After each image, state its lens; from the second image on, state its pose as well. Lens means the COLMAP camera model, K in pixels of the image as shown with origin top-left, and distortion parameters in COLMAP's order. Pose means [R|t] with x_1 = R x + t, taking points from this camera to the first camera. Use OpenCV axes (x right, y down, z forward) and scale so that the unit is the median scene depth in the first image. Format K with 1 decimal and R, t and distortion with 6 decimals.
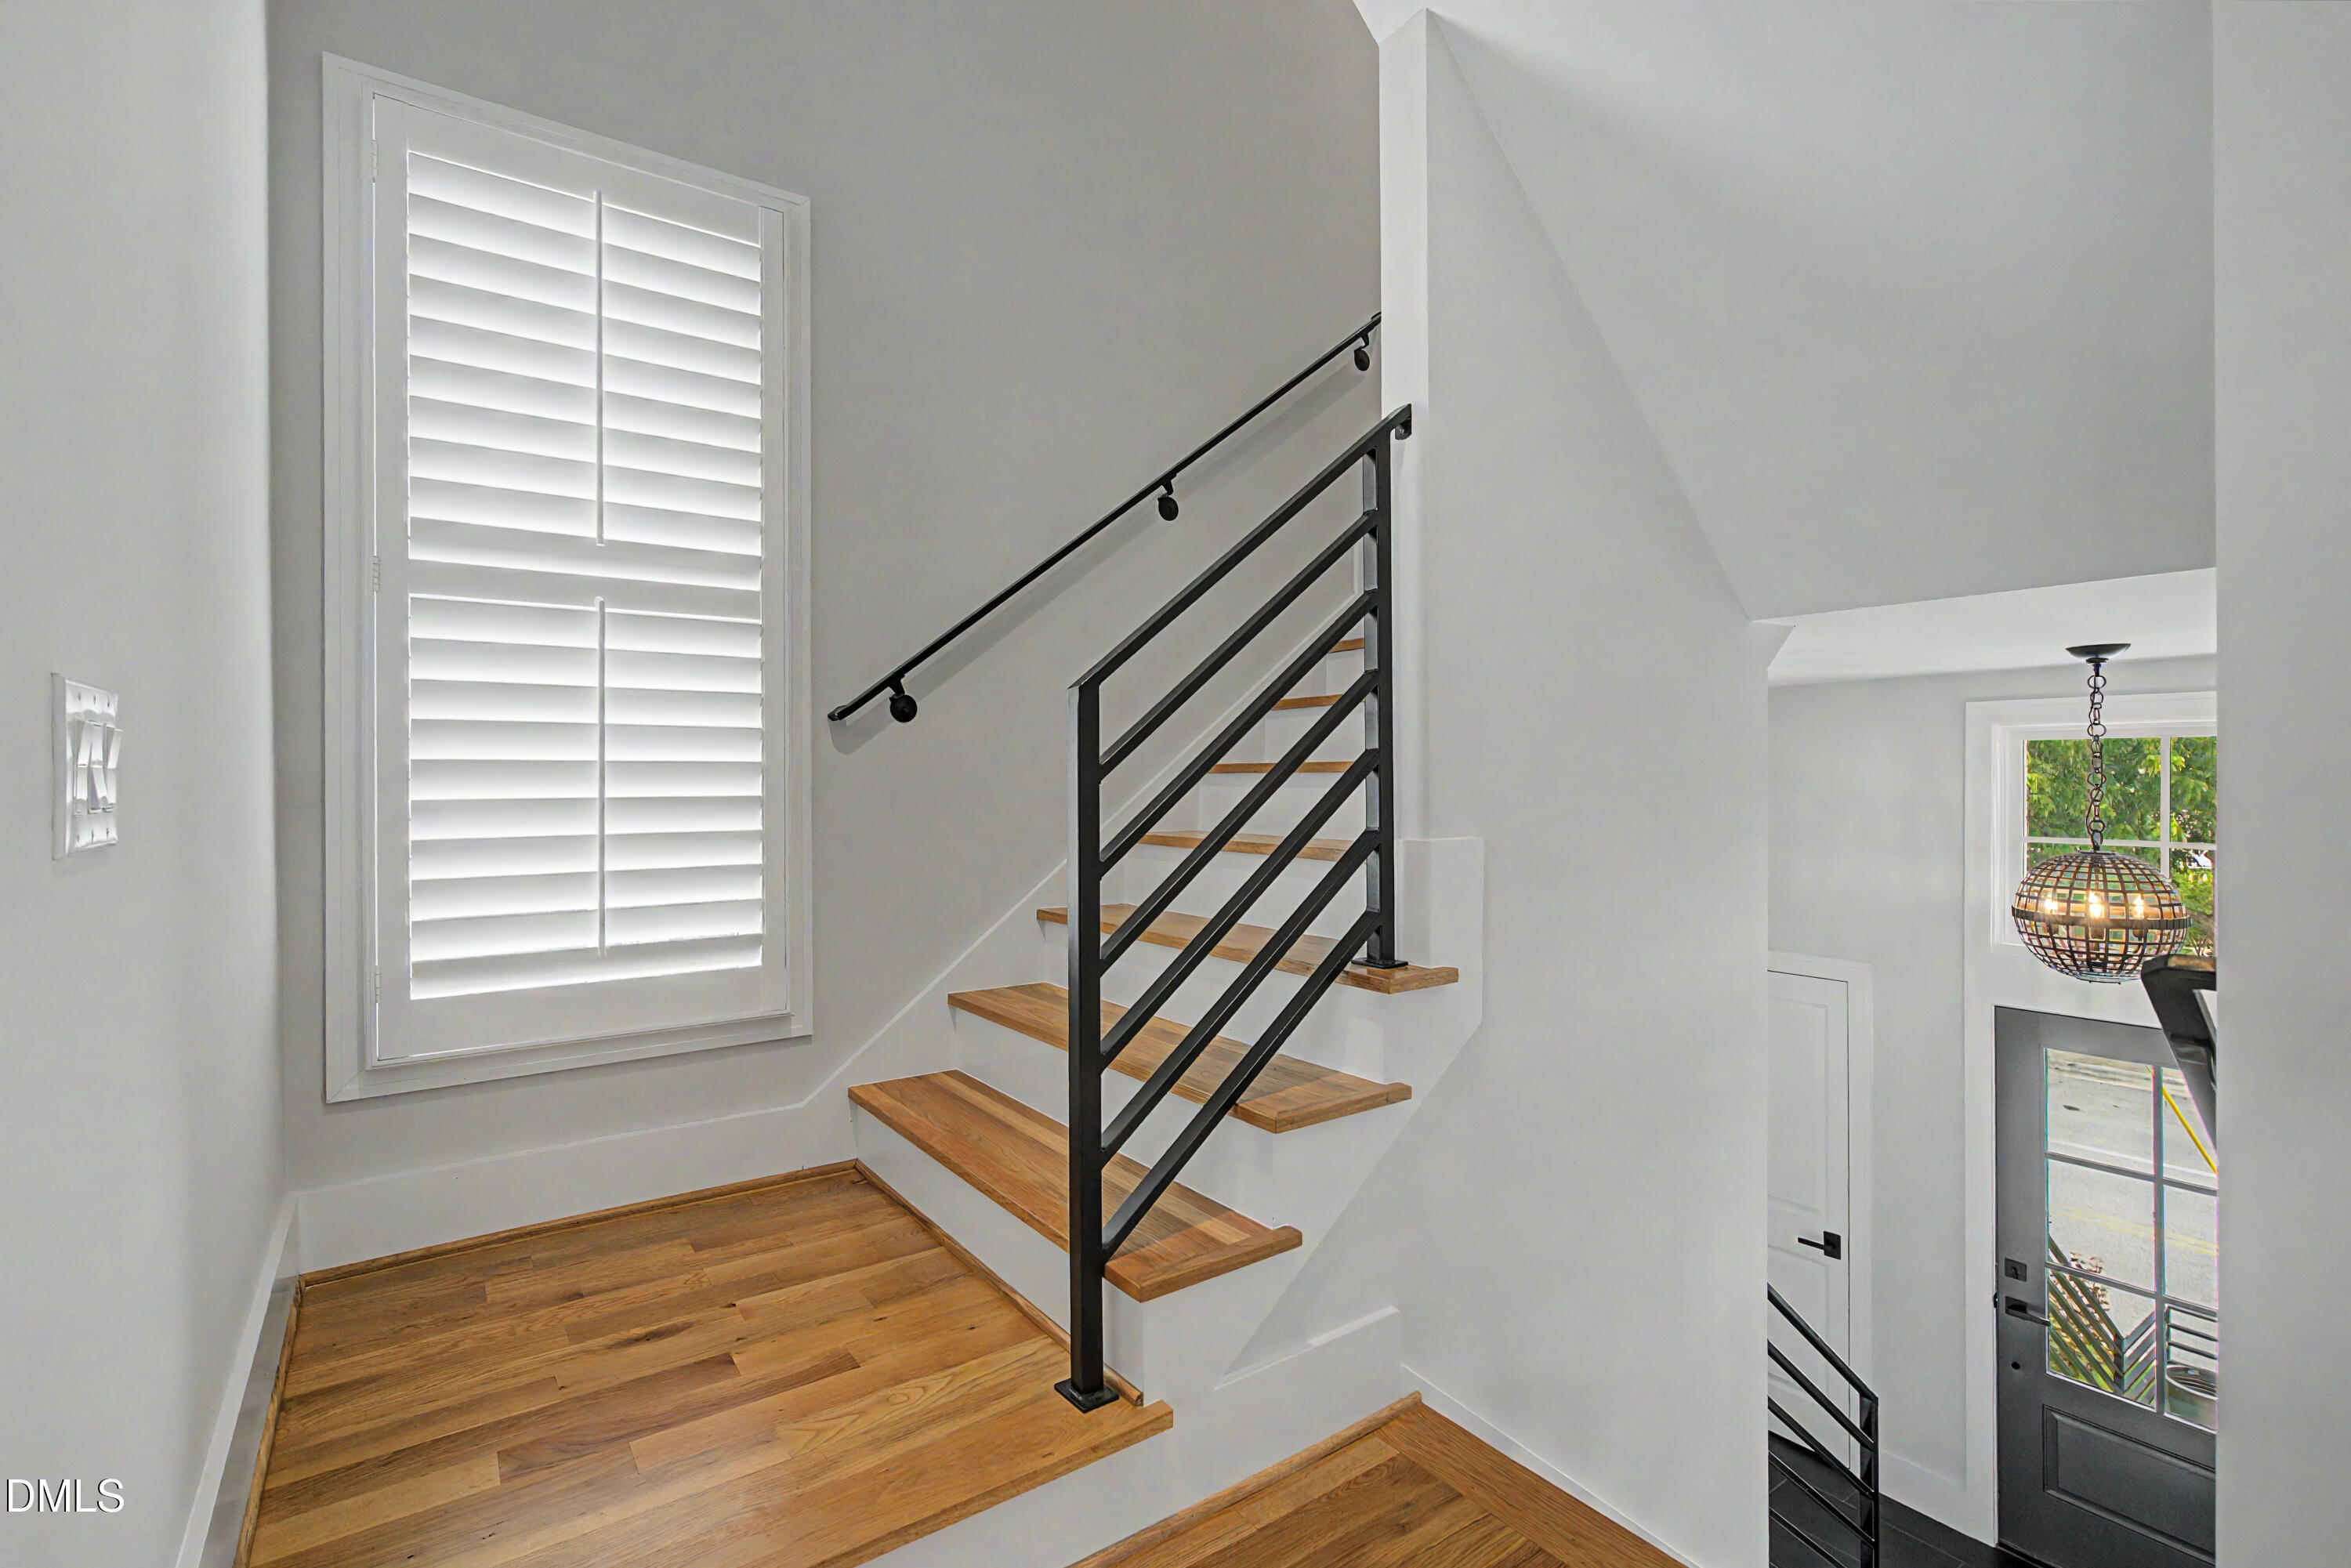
lens RADIAL K [[1081.5, 0, 1177.1], [0, 1081.5, 773.6], [0, 0, 1]] dist [-0.001423, -0.000114]
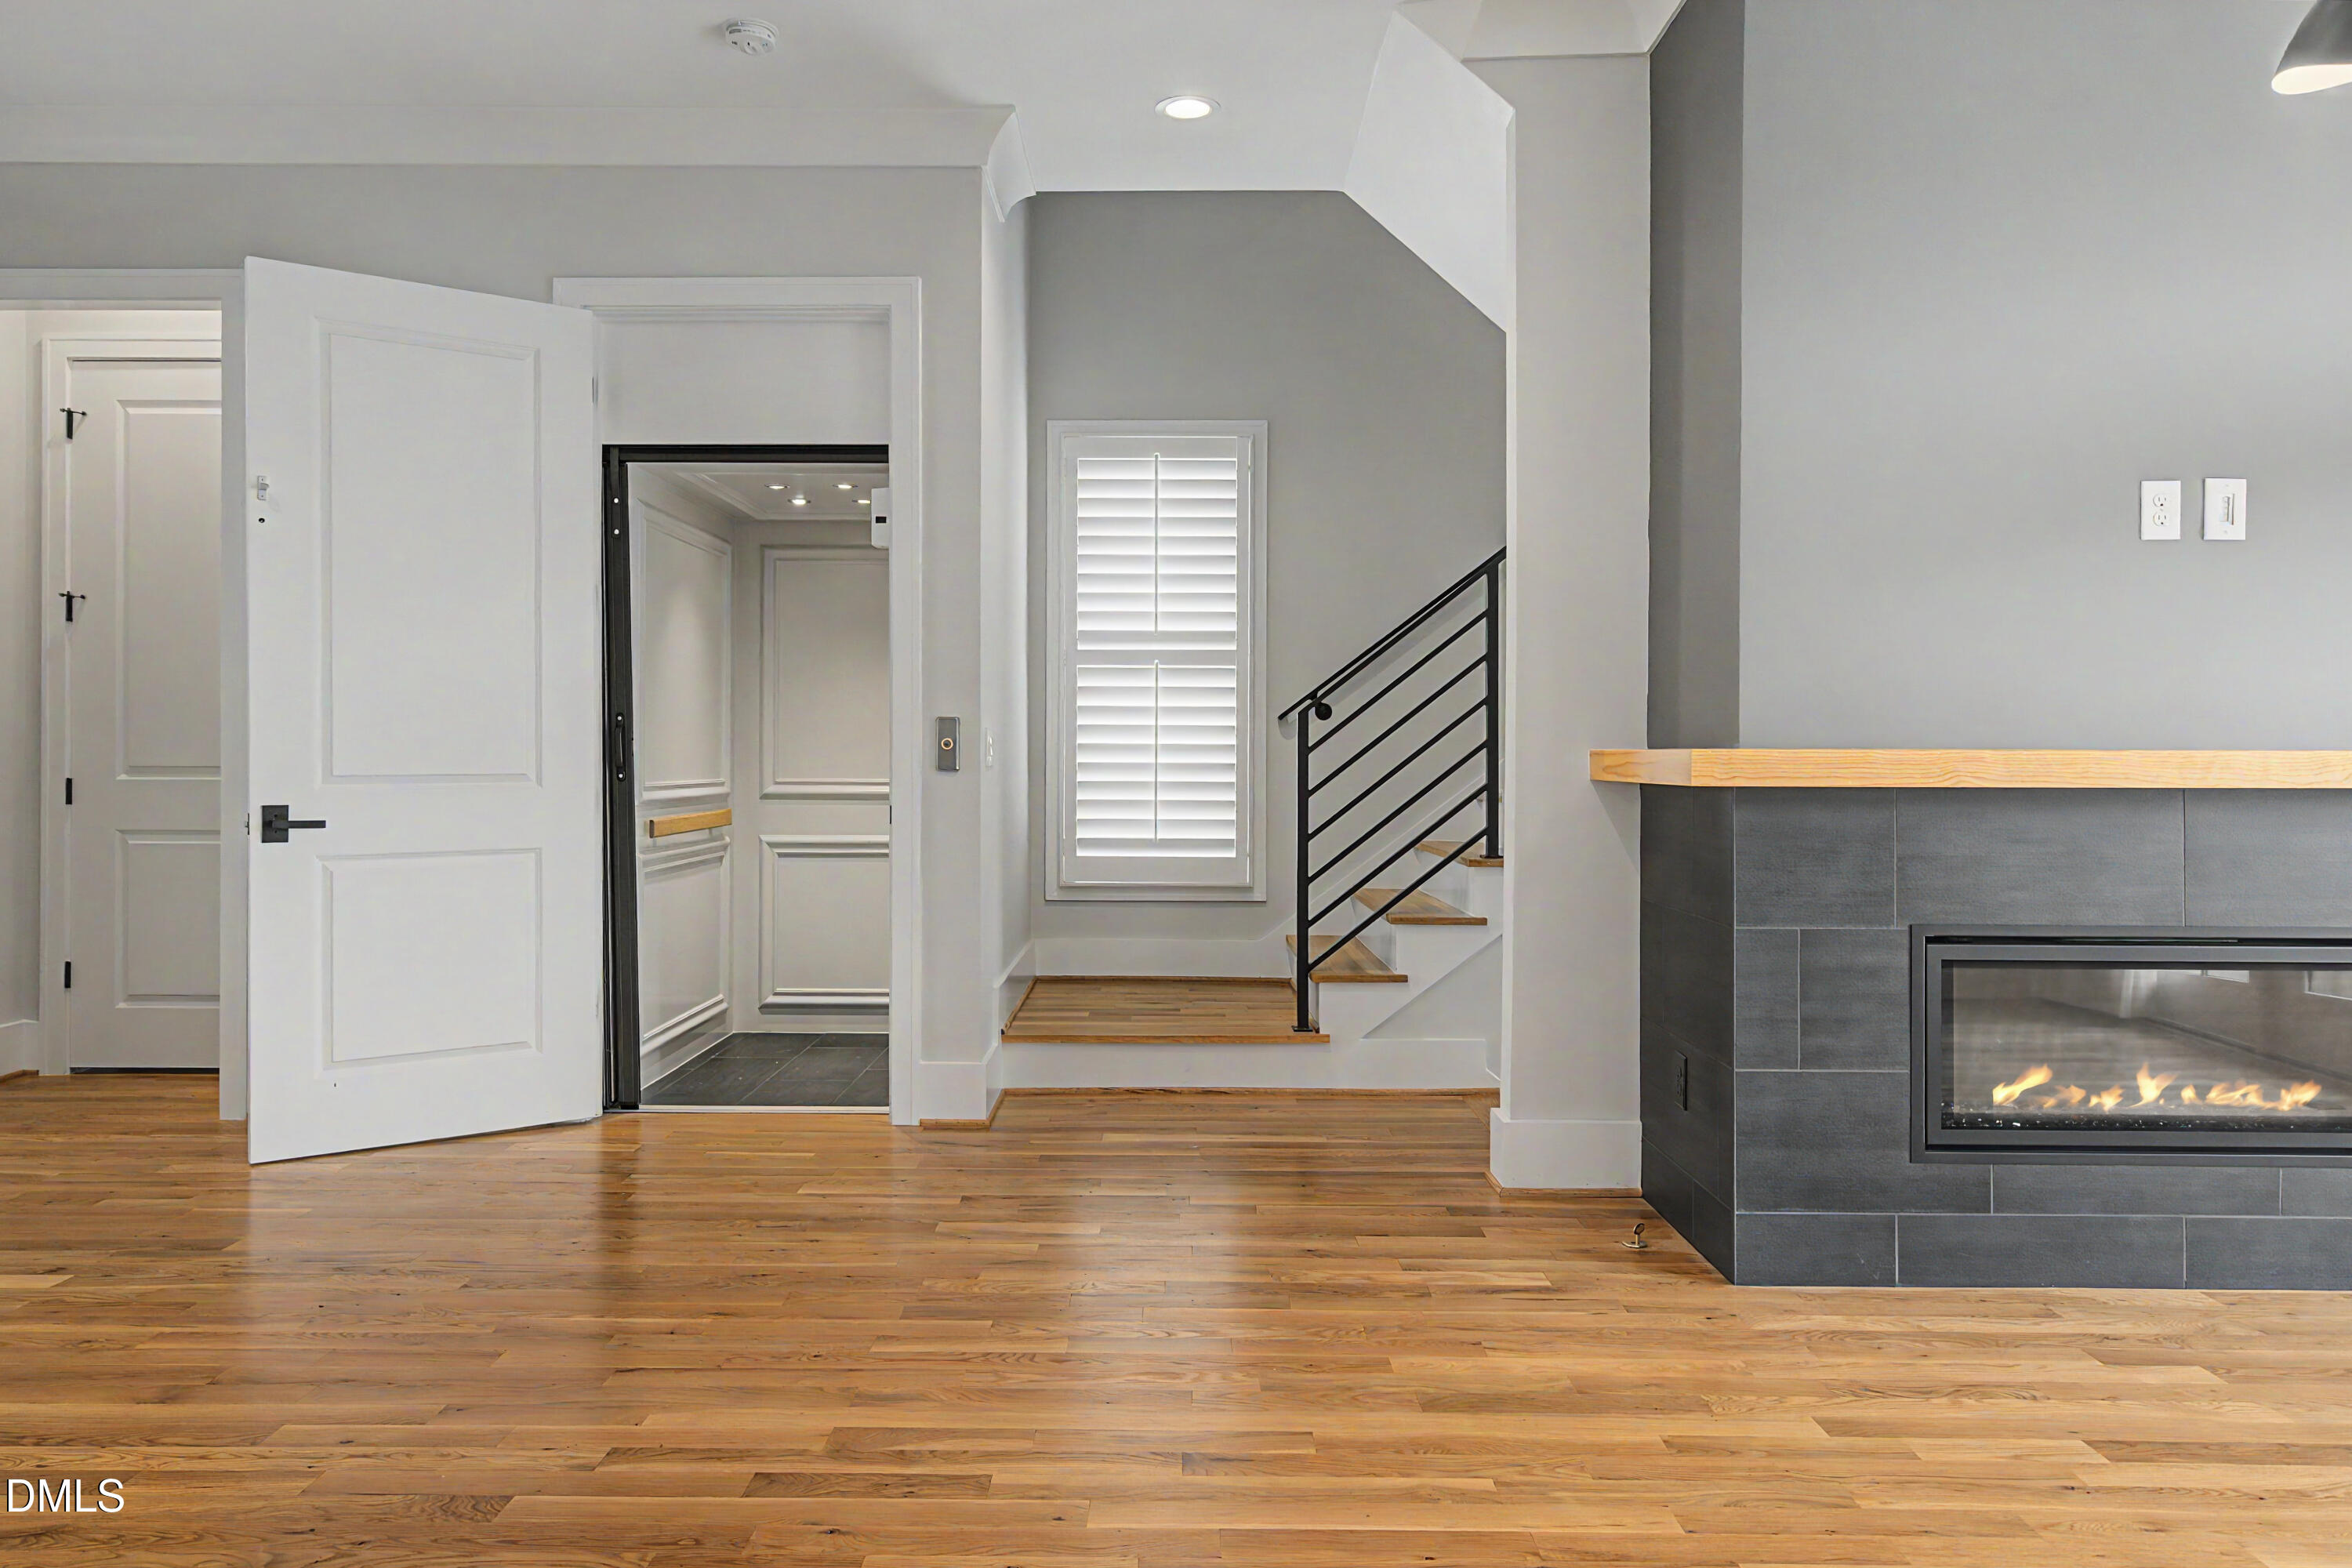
lens RADIAL K [[1527.2, 0, 1176.0], [0, 1527.2, 784.0], [0, 0, 1]] dist [-0.000774, -0.000618]
pose [[0.812034, 0.013130, -0.583462, 1.213666], [-0.007159, 0.999896, 0.012539, 0.028563], [0.583566, -0.006005, 0.812044, -1.341063]]
